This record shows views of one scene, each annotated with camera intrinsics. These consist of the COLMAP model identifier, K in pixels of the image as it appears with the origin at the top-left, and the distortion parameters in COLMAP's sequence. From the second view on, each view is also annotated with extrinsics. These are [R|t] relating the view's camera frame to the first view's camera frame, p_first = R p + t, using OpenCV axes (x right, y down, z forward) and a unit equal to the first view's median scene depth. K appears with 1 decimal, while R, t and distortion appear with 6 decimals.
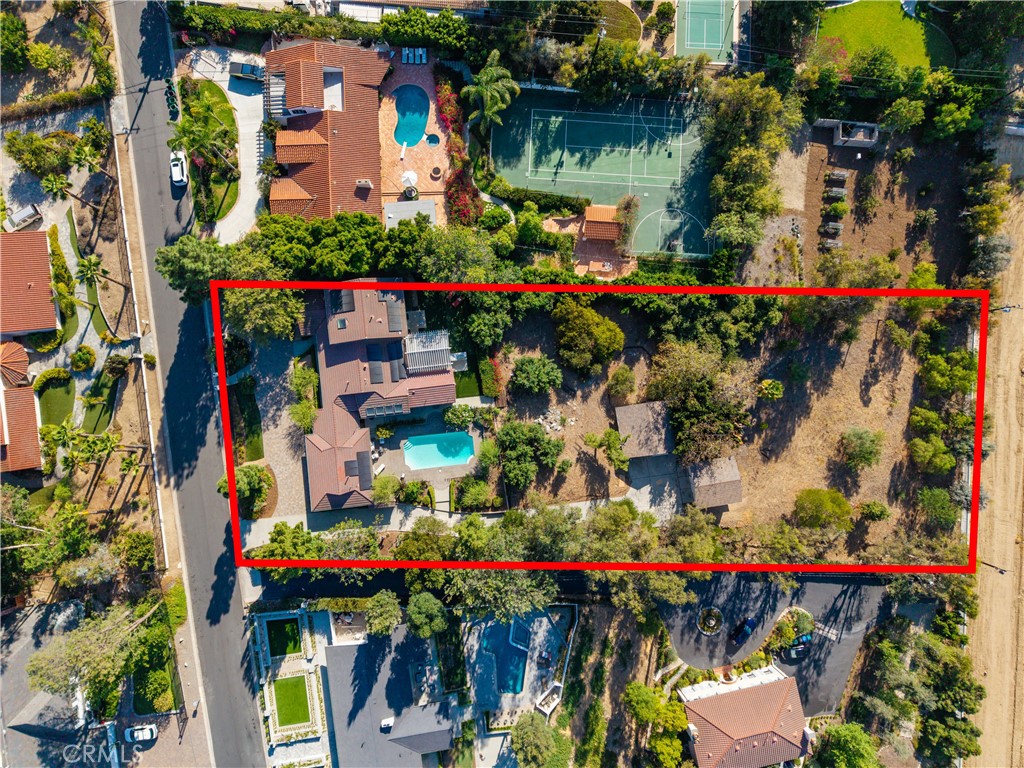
lens RADIAL K [[708.5, 0, 513.9], [0, 708.5, 387.2], [0, 0, 1]] dist [0.004151, -0.006301]
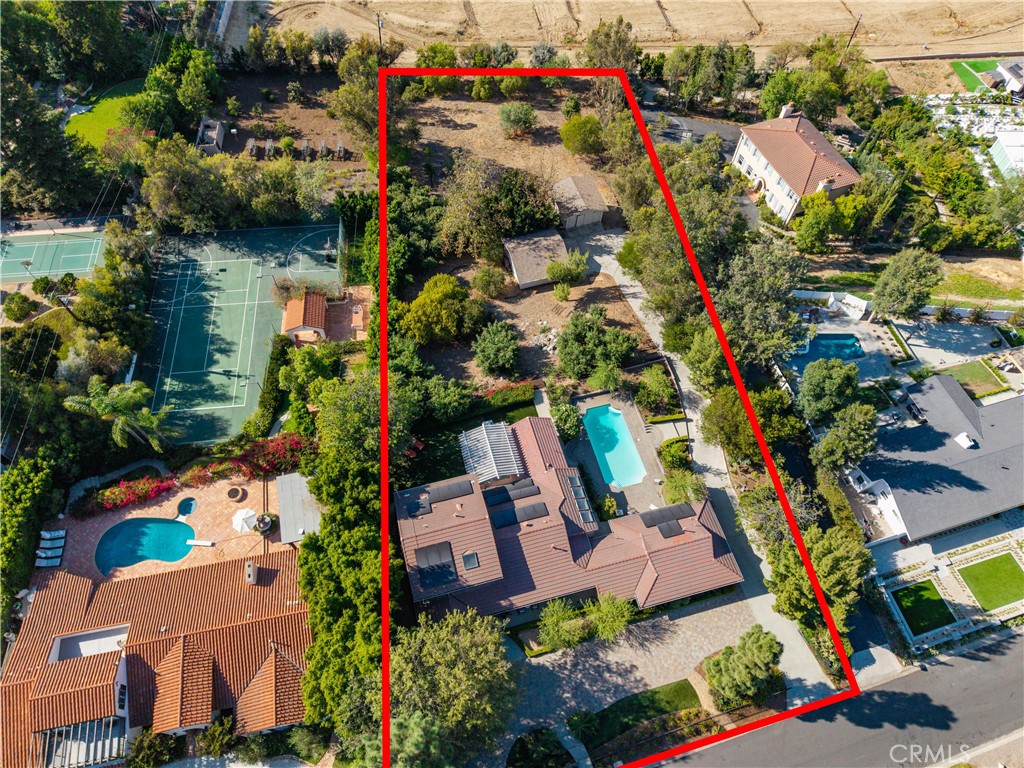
lens RADIAL K [[708.5, 0, 512.3], [0, 708.5, 374.7], [0, 0, 1]] dist [0.004151, -0.006301]
pose [[-0.156372, -0.843241, 0.514288, -0.417102], [0.983811, -0.086828, 0.156769, -0.131555], [-0.087540, 0.530476, 0.843168, 0.316148]]
